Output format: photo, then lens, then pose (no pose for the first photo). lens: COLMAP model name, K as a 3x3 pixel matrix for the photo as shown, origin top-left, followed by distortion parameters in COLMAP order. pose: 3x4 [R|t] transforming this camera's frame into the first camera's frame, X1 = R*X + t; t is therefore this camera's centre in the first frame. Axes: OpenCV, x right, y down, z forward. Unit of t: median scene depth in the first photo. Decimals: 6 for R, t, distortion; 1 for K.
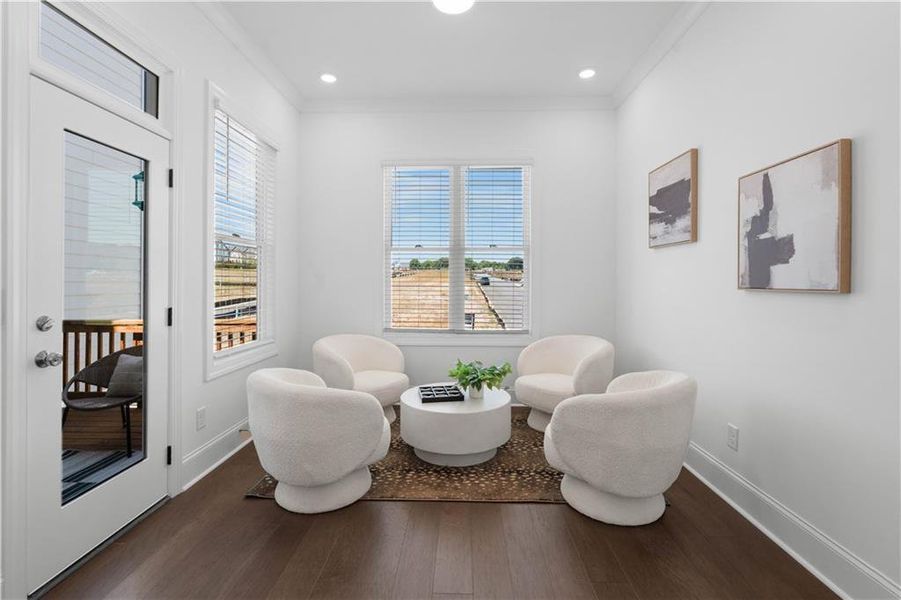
lens RADIAL K [[402.4, 0, 451.7], [0, 402.4, 295.9], [0, 0, 1]] dist [0.000516, -0.000213]
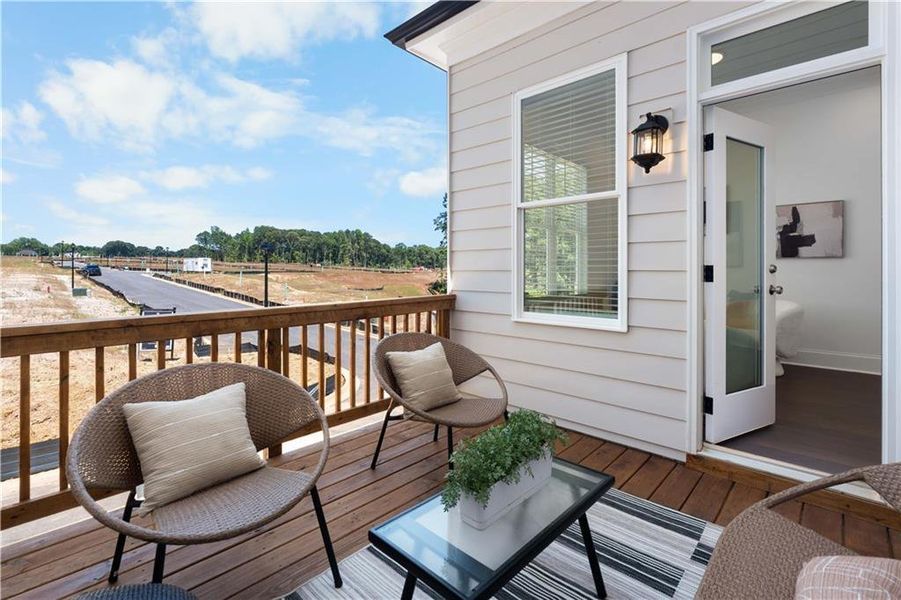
lens RADIAL K [[406.5, 0, 446.5], [0, 406.5, 292.1], [0, 0, 1]] dist [0.002186, -0.000229]
pose [[0.670651, -0.040823, 0.740649, -2.330079], [0.029766, 0.999161, 0.028119, 0.056538], [-0.741175, 0.003188, 0.671304, 0.942623]]
